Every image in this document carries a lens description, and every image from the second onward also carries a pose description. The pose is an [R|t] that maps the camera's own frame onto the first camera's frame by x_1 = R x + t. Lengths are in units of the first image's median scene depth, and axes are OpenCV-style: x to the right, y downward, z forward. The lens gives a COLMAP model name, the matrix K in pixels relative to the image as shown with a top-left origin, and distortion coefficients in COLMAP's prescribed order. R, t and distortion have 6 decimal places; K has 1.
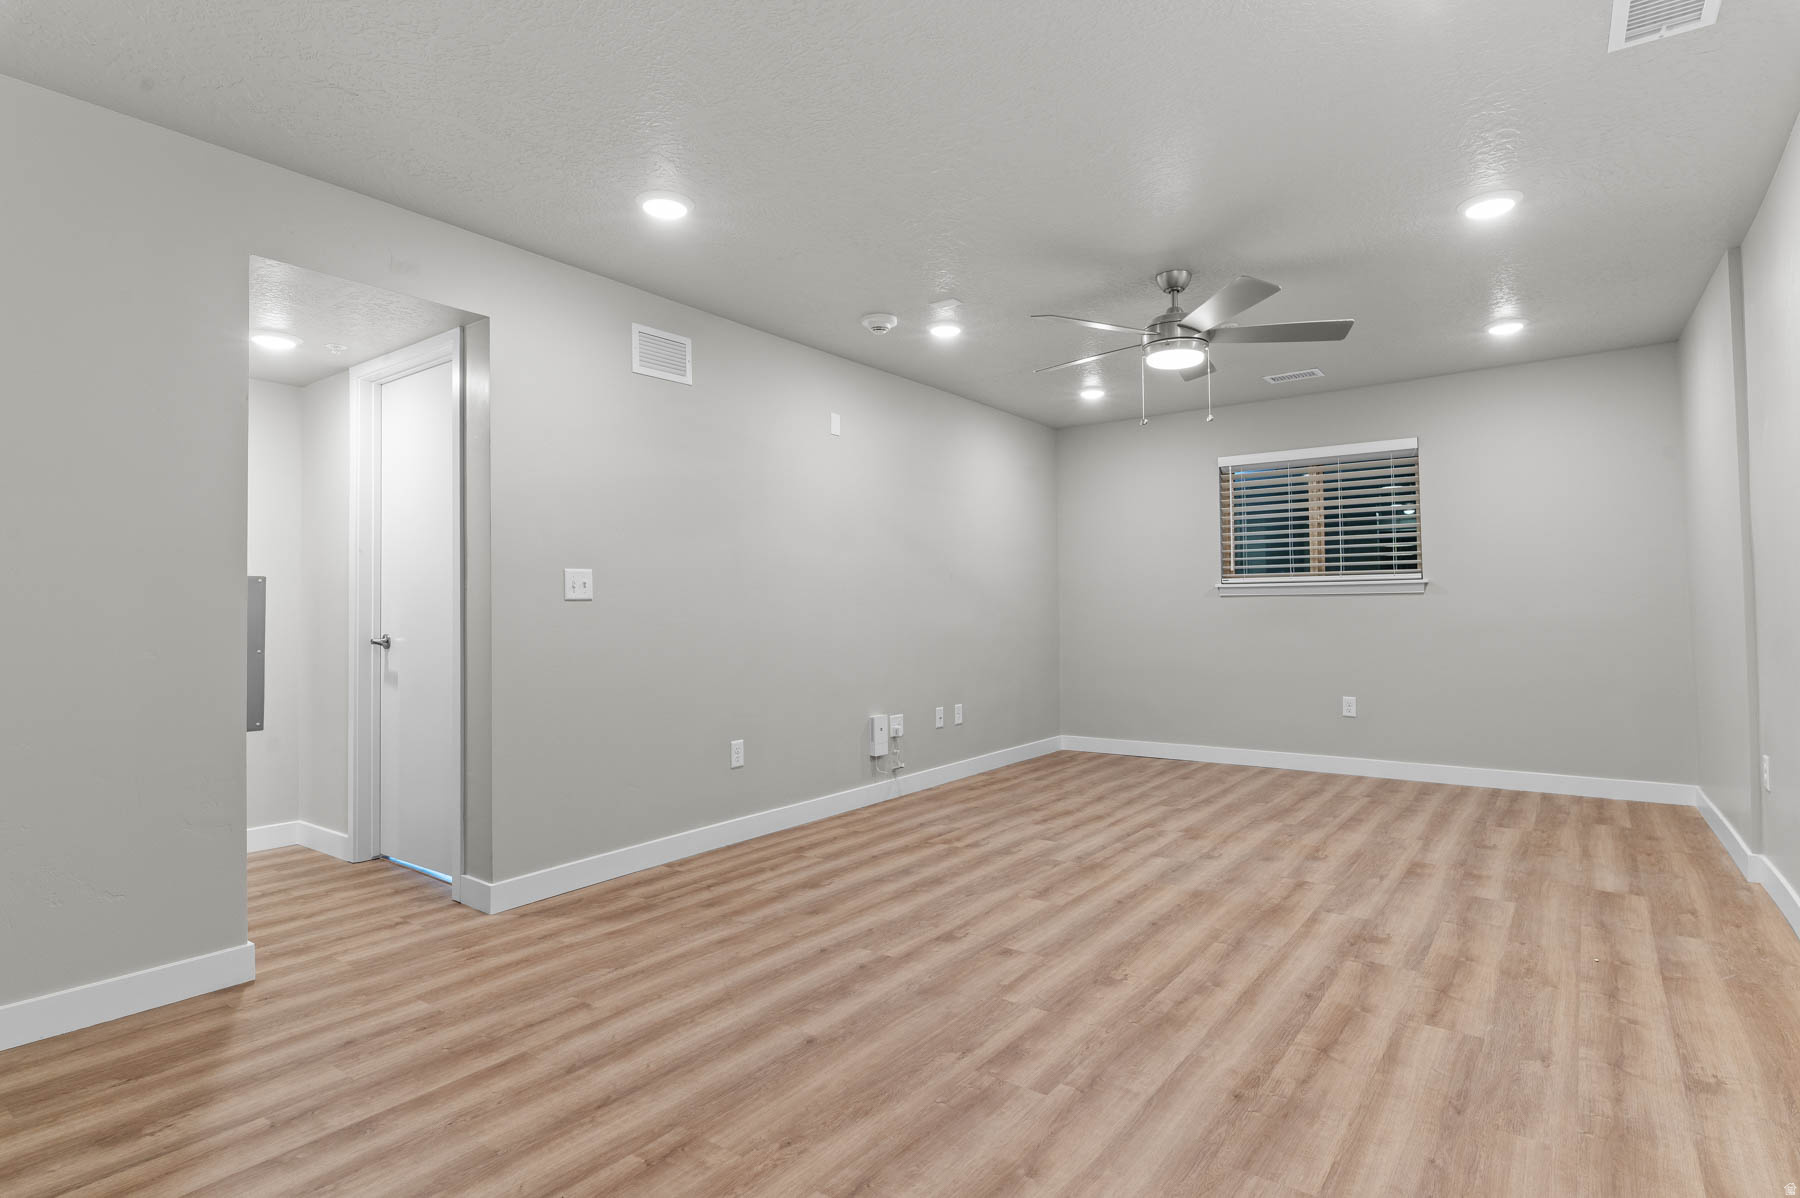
lens RADIAL K [[910.5, 0, 908.4], [0, 910.5, 591.9], [0, 0, 1]] dist [-0.003357, 0.000935]
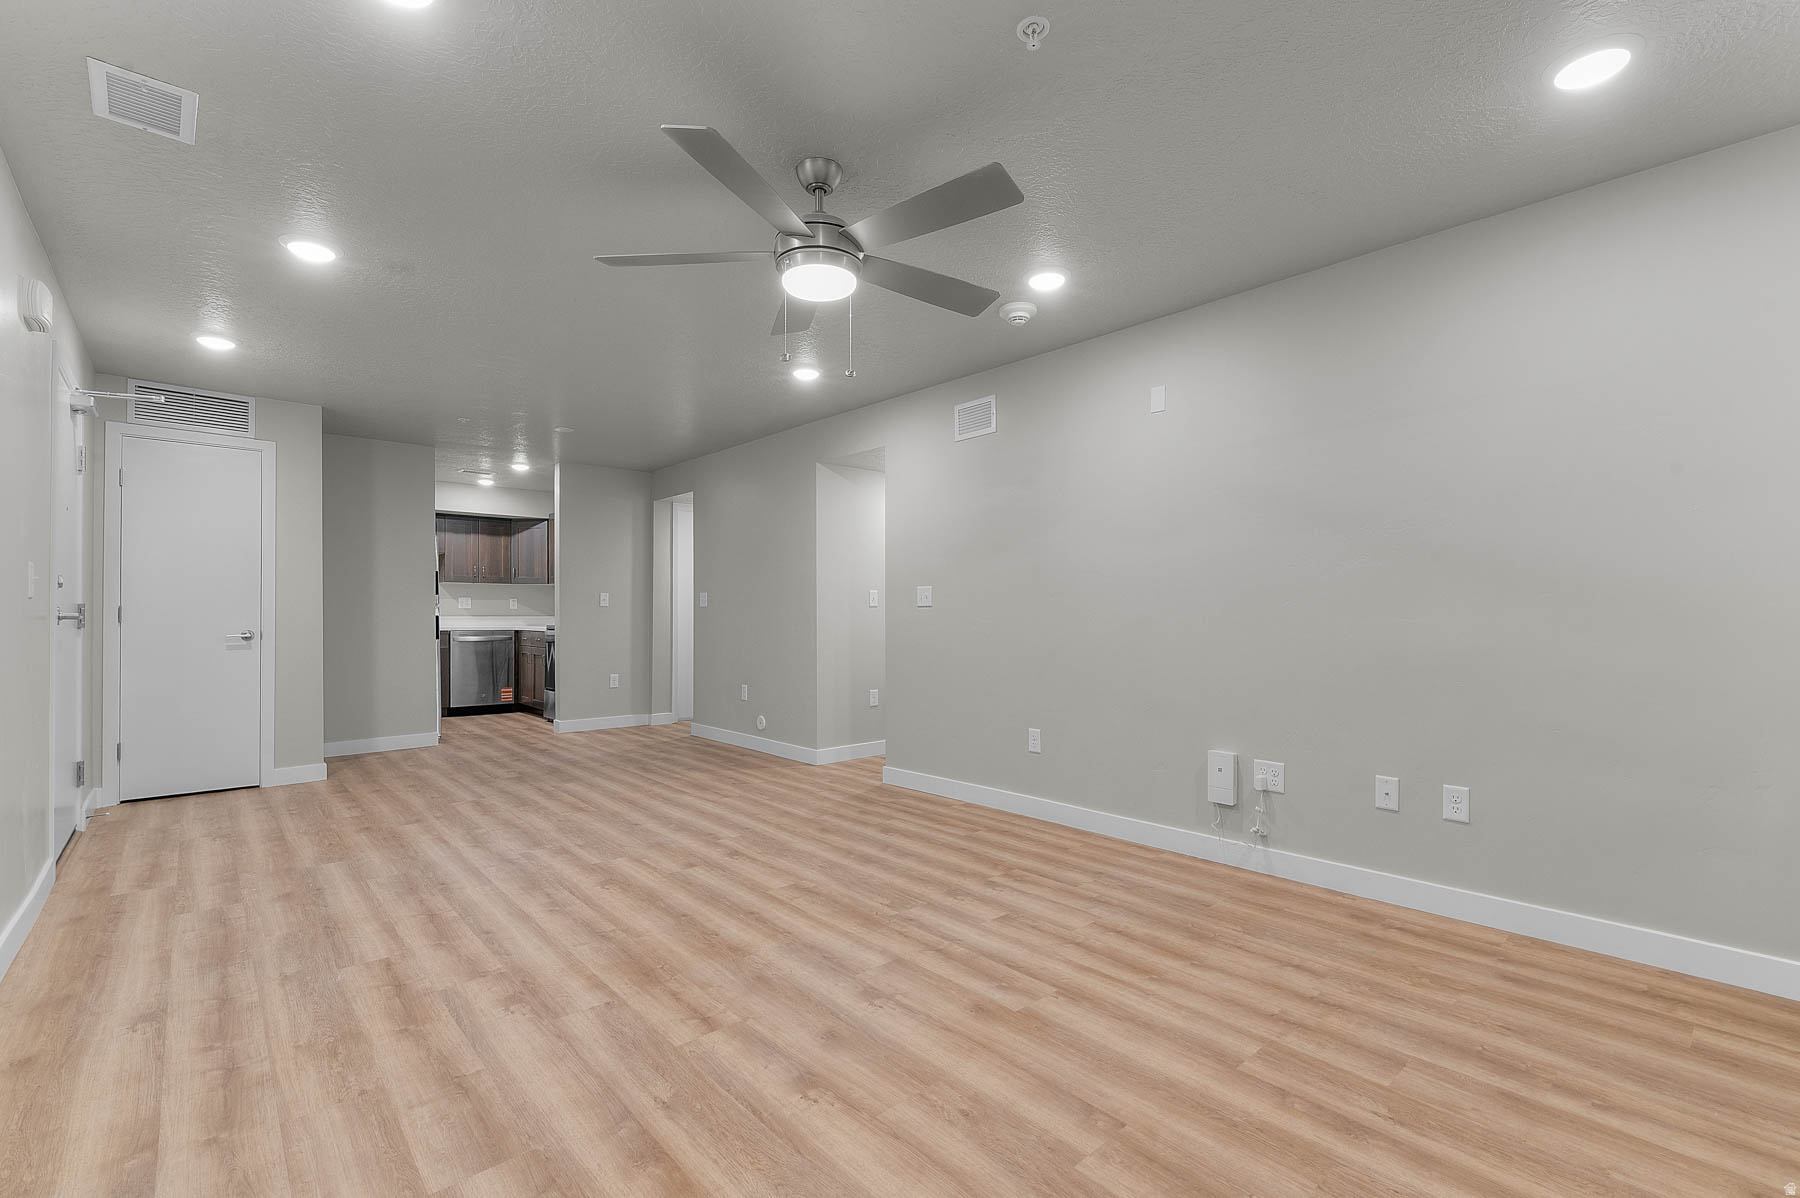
lens RADIAL K [[784.2, 0, 910.2], [0, 784.2, 624.0], [0, 0, 1]] dist [-0.000263, -0.000188]
pose [[-0.190117, 0.022608, -0.981501, 1.127428], [0.021411, 0.999593, 0.018878, 0.014998], [0.981528, -0.017426, -0.190523, 1.464464]]
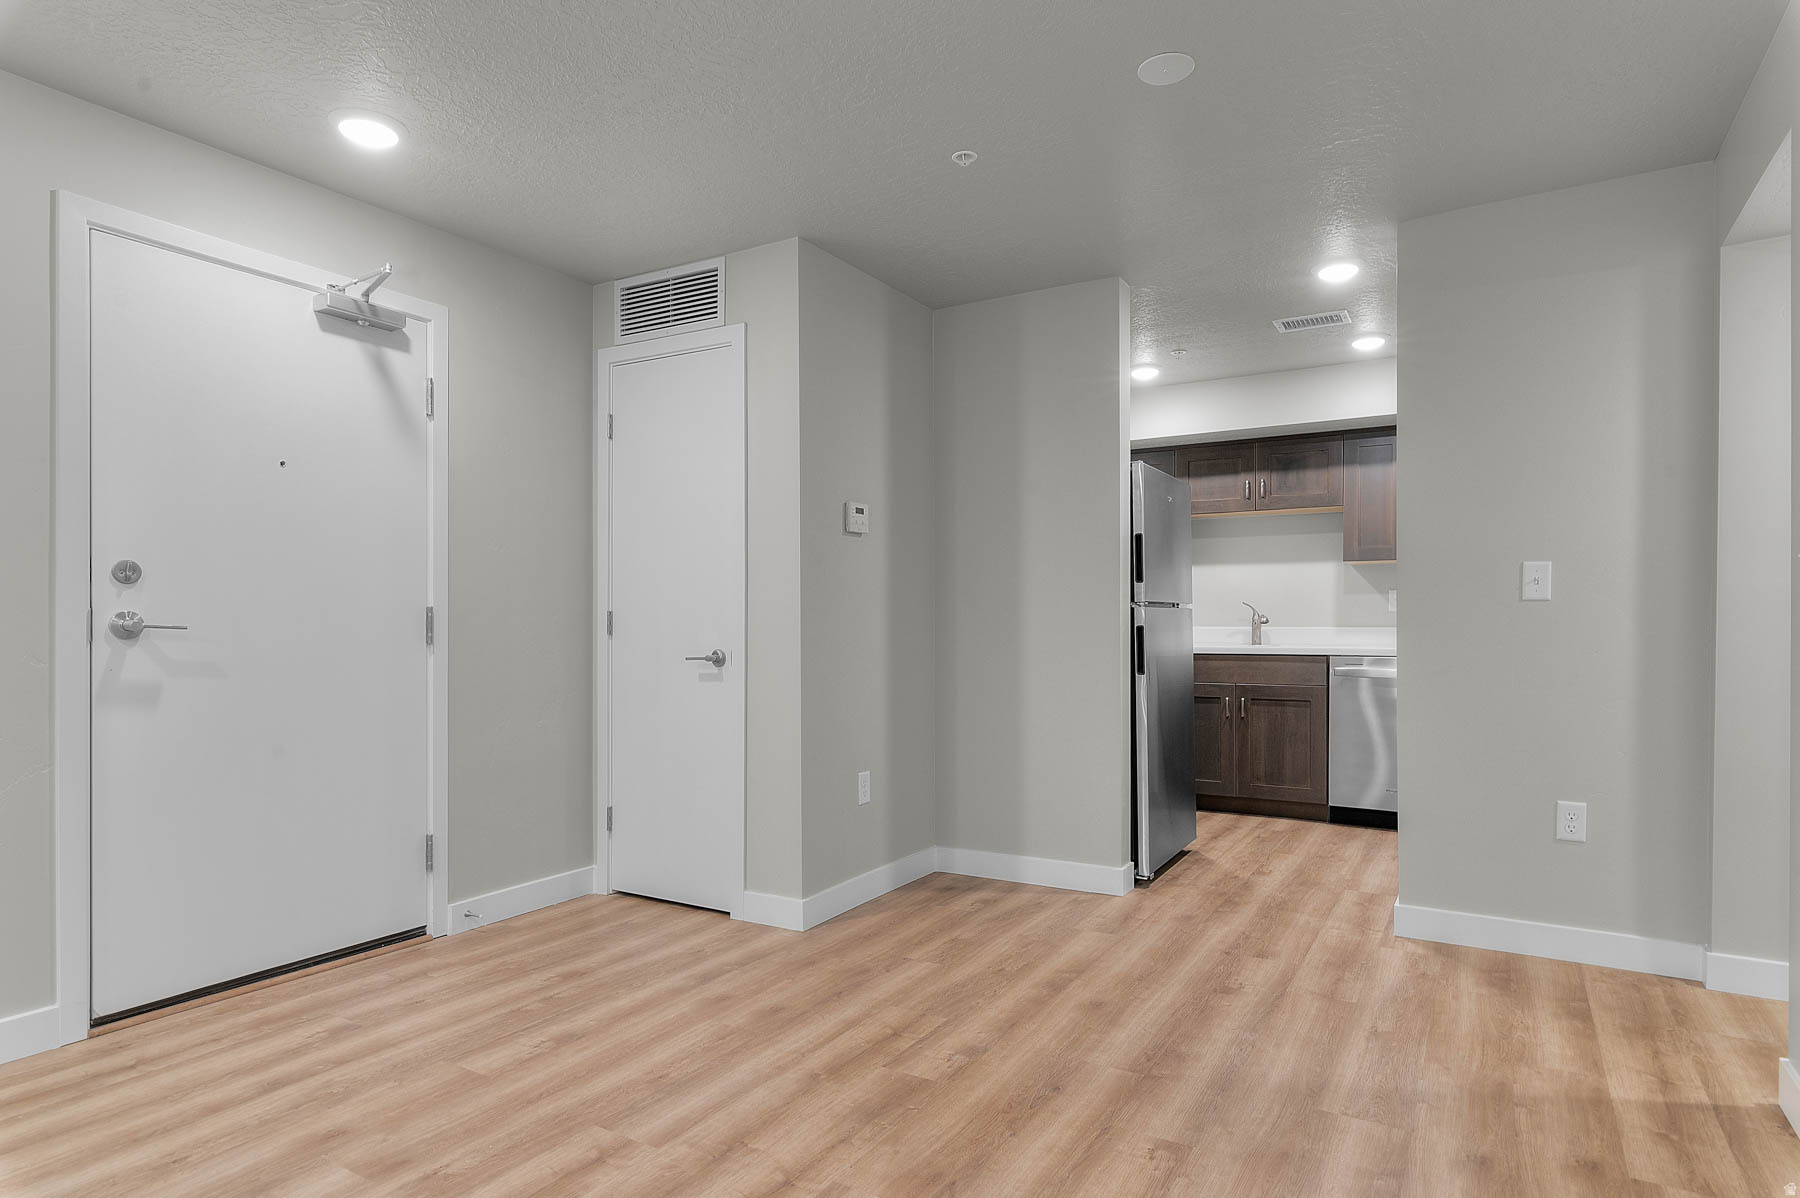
lens RADIAL K [[986.9, 0, 910.4], [0, 986.9, 625.3], [0, 0, 1]] dist [-0.001178, -0.000366]
pose [[-0.994942, 0.011519, -0.099790, -0.305517], [0.013085, 0.999801, -0.015051, 0.021039], [0.099597, -0.016281, -0.994895, 1.051995]]
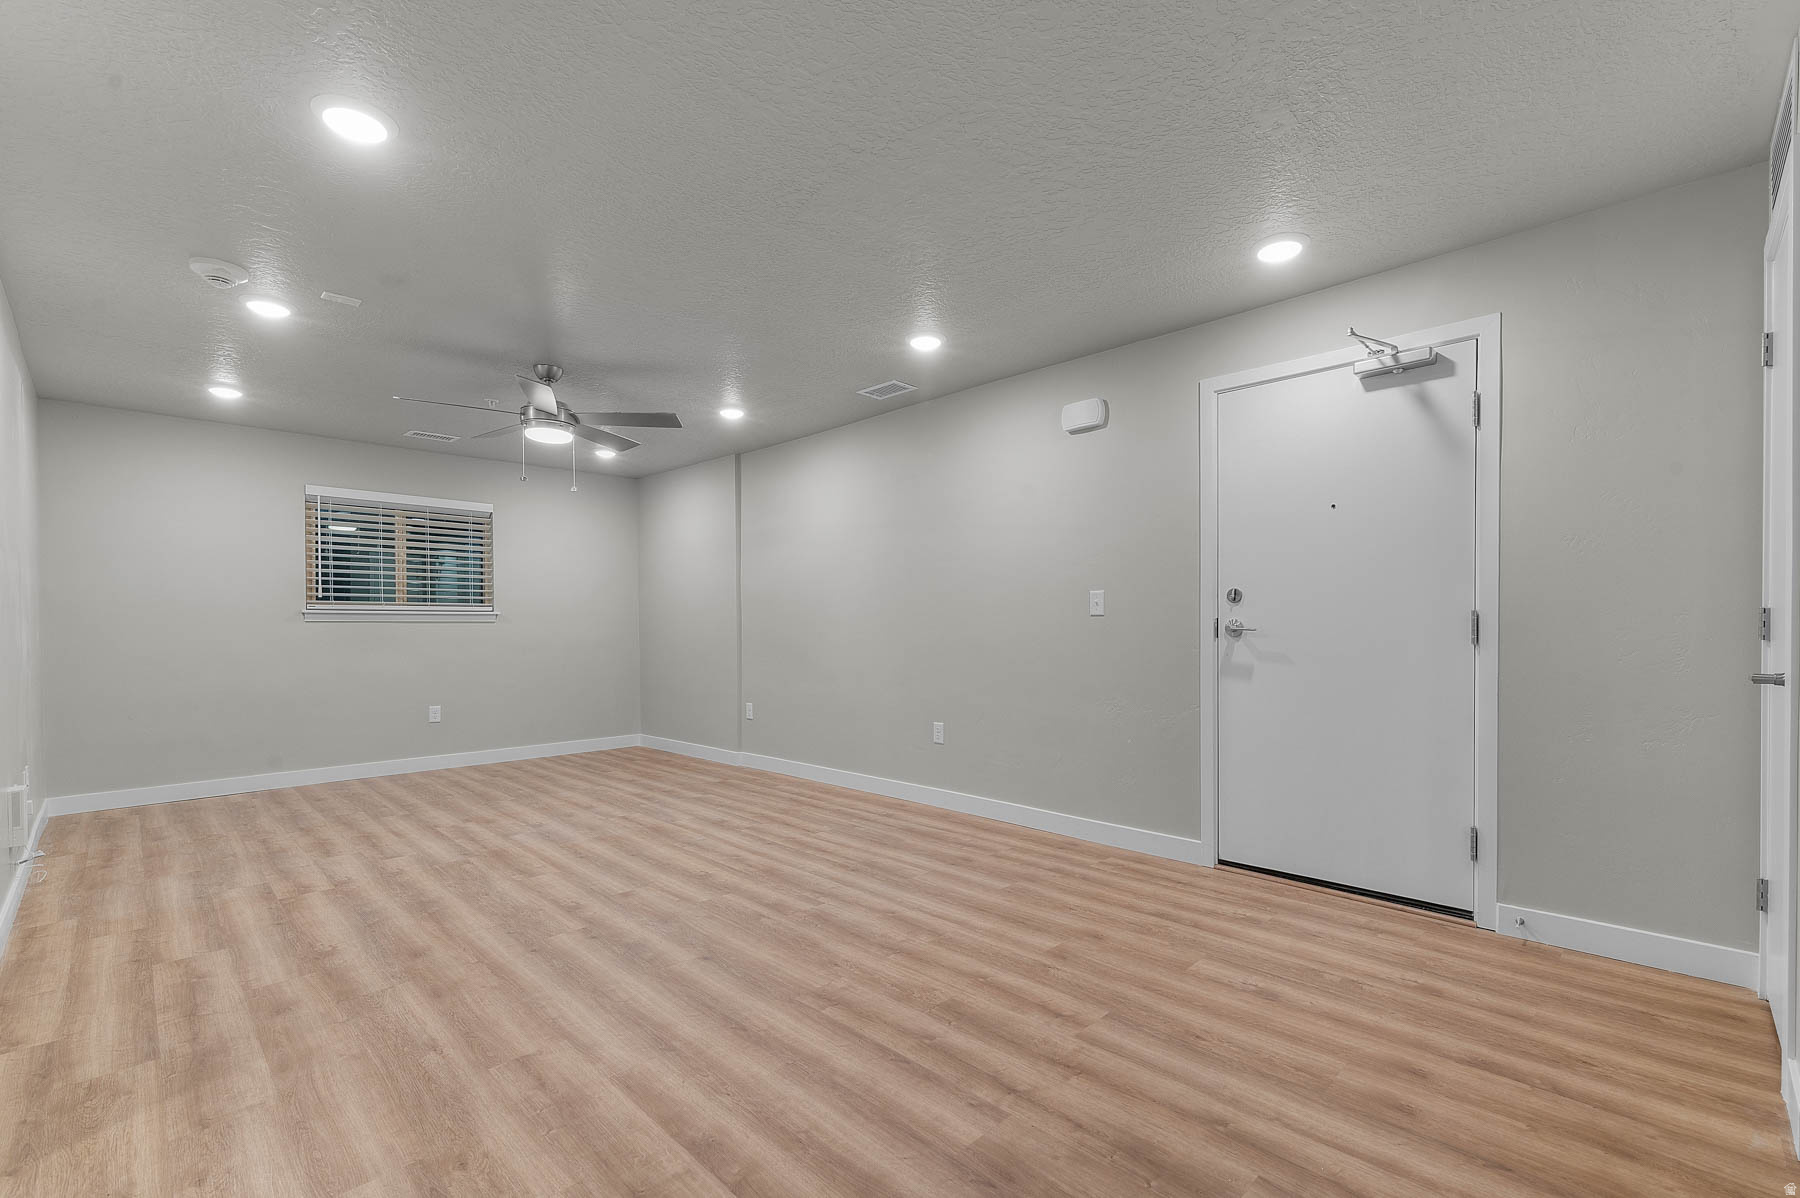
lens RADIAL K [[784.2, 0, 918.6], [0, 784.2, 650.1], [0, 0, 1]] dist [-0.000263, -0.000188]
pose [[0.133942, -0.019971, 0.990788, -0.888376], [-0.015806, 0.999627, 0.022286, 0.012479], [-0.990863, -0.018645, 0.133576, 0.412688]]
